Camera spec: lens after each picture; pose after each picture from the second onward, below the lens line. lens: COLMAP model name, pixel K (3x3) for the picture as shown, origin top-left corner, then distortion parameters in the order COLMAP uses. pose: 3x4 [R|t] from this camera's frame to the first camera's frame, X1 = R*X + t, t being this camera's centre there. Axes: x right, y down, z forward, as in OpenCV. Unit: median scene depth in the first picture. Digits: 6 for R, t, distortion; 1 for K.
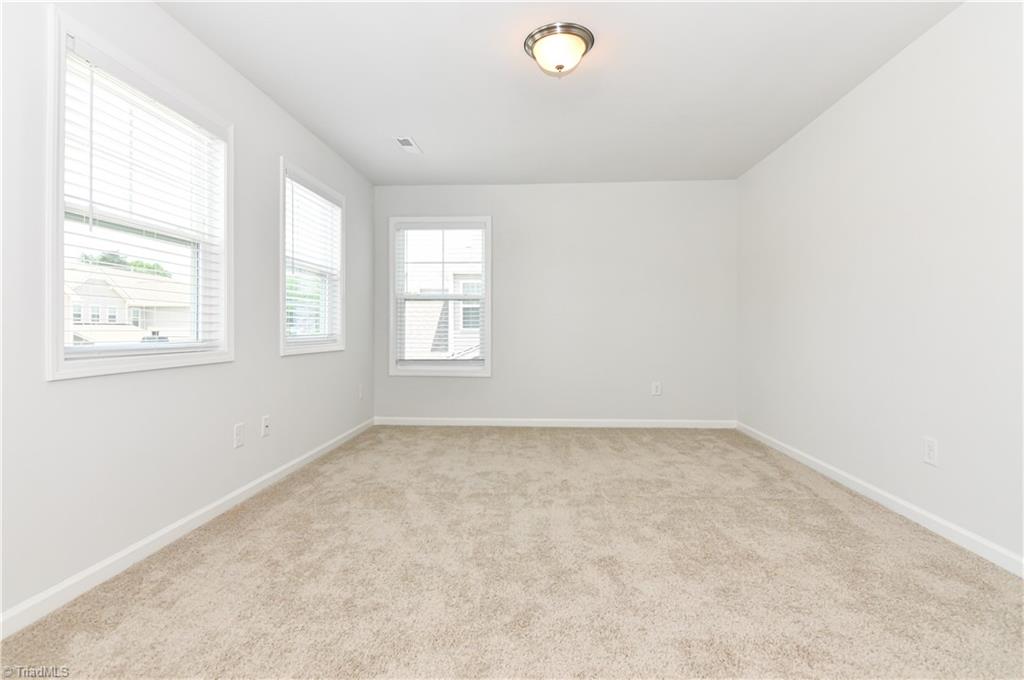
lens RADIAL K [[494.8, 0, 508.6], [0, 494.8, 340.8], [0, 0, 1]] dist [0.003438, -0.007334]
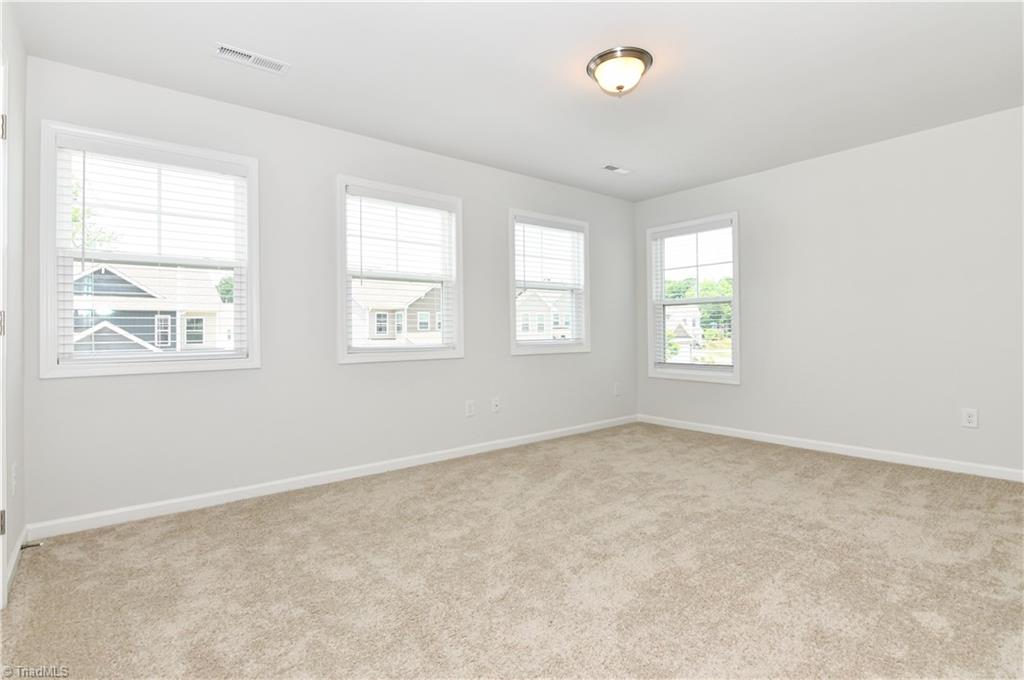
lens RADIAL K [[494.8, 0, 503.1], [0, 494.8, 331.5], [0, 0, 1]] dist [0.003438, -0.007334]
pose [[0.676387, -0.005856, -0.736523, 0.545679], [-0.009137, 0.999825, -0.016340, -0.011452], [0.736490, 0.017782, 0.676215, 0.072735]]
